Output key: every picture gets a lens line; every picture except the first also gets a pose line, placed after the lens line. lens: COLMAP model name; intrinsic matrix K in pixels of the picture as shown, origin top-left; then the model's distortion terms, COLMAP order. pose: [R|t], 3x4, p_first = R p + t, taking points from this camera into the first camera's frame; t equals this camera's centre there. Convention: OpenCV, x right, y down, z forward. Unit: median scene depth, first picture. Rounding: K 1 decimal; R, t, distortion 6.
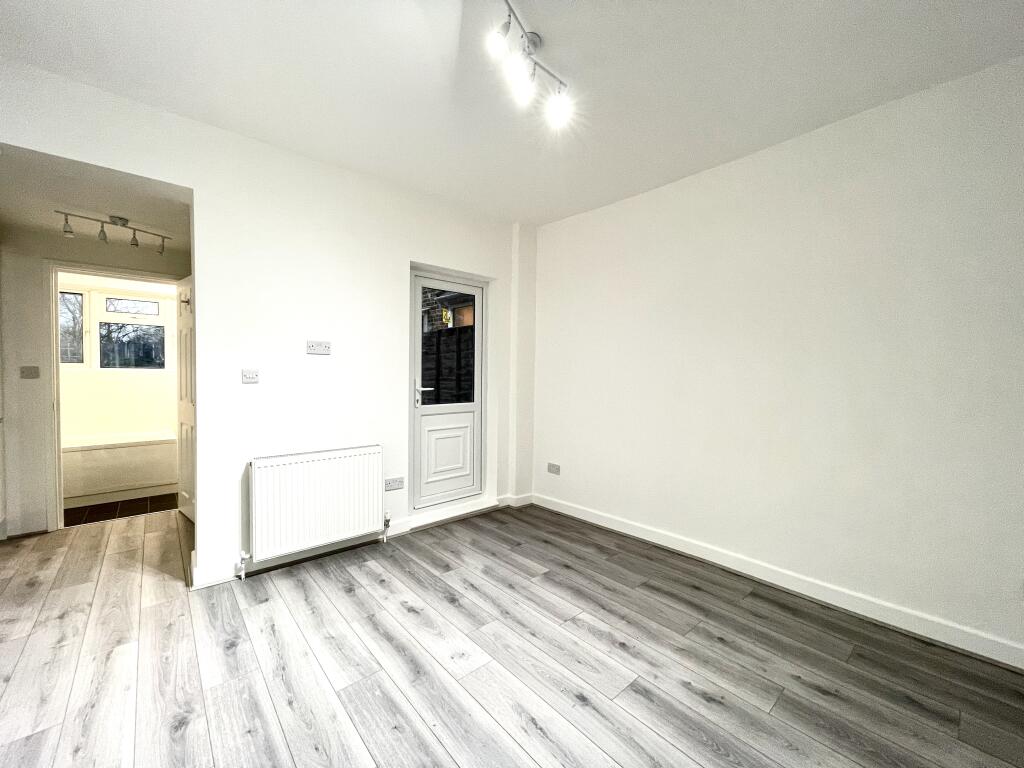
lens RADIAL K [[414.0, 0, 507.0], [0, 414.0, 379.0], [0, 0, 1]] dist [-0.004302, 0.000375]
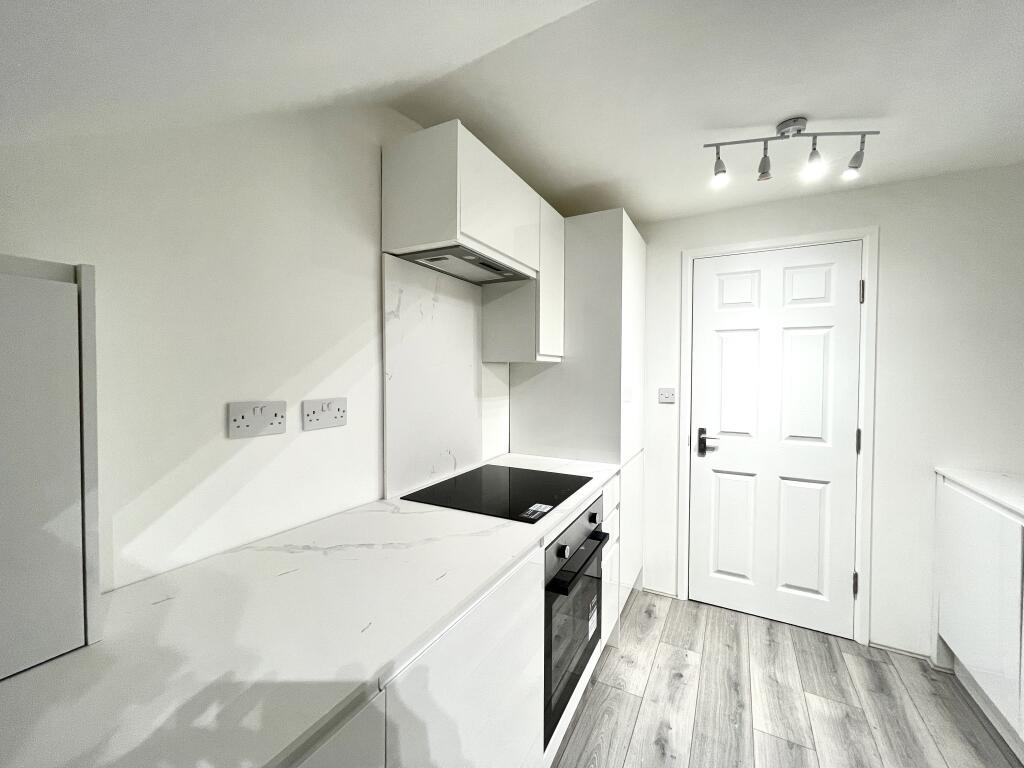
lens RADIAL K [[414.0, 0, 510.3], [0, 414.0, 381.3], [0, 0, 1]] dist [-0.004302, 0.000375]
pose [[0.359933, 0.012746, -0.932891, -0.568302], [-0.027930, 0.999606, 0.002882, -0.036687], [0.932560, 0.025019, 0.360148, 0.469135]]
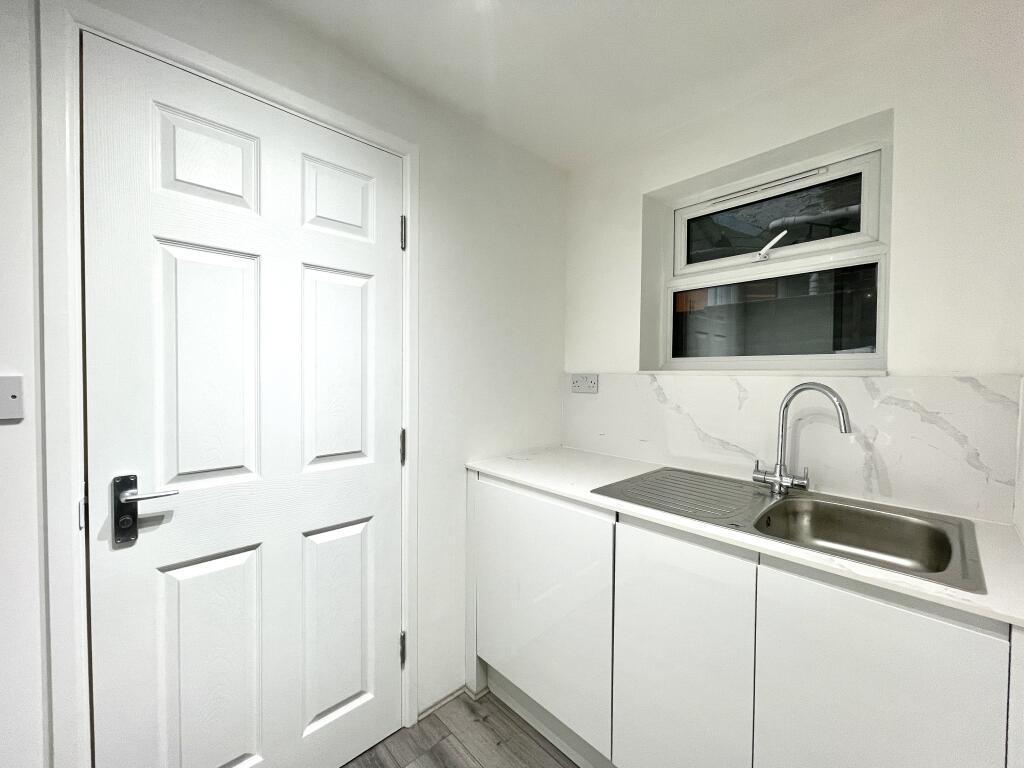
lens RADIAL K [[414.0, 0, 515.0], [0, 414.0, 380.1], [0, 0, 1]] dist [-0.004302, 0.000375]
pose [[0.998708, -0.002570, 0.050744, -0.823185], [0.002758, 0.999990, -0.003616, -0.029029], [-0.050734, 0.003751, 0.998705, 0.705563]]
